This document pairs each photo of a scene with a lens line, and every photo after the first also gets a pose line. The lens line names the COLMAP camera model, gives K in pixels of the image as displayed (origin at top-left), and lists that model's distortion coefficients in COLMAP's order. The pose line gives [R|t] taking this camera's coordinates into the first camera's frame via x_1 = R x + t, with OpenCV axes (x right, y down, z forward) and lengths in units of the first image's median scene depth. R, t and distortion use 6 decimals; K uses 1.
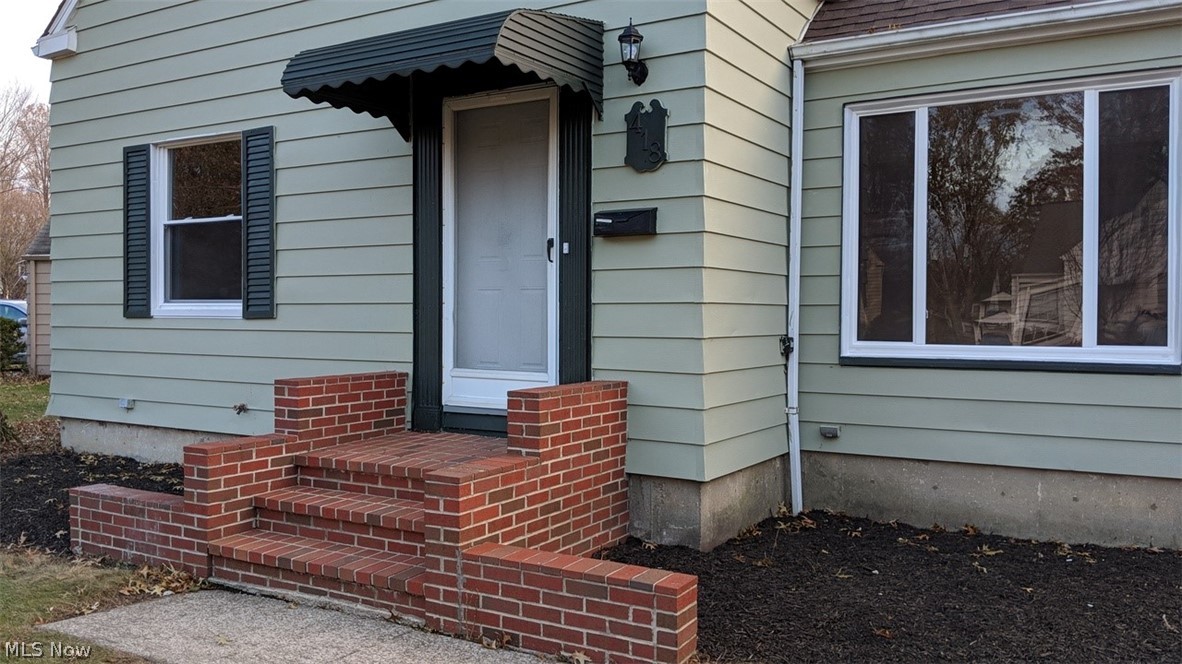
lens RADIAL K [[933.0, 0, 587.0], [0, 933.0, 332.0], [0, 0, 1]] dist [0.118042, -0.250009]
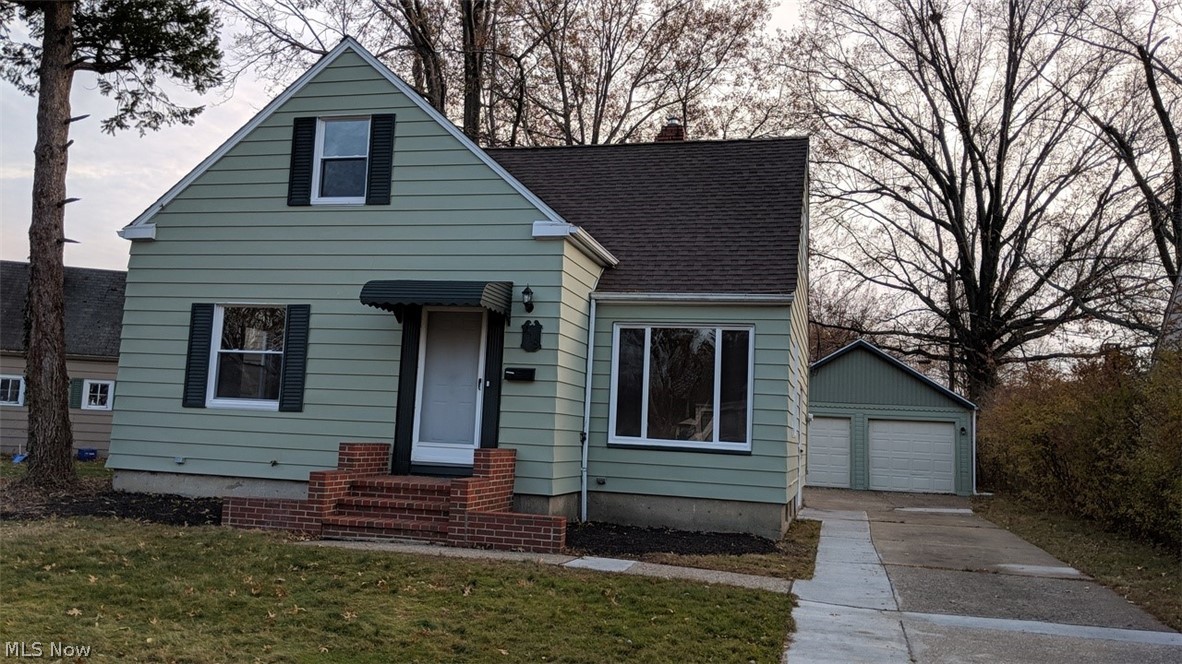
lens RADIAL K [[933.0, 0, 587.0], [0, 933.0, 332.0], [0, 0, 1]] dist [0.118042, -0.250009]
pose [[0.956646, 0.072832, 0.281998, -0.370655], [-0.038238, 0.991256, -0.126294, 0.045524], [-0.288731, 0.110036, 0.951066, -0.962635]]
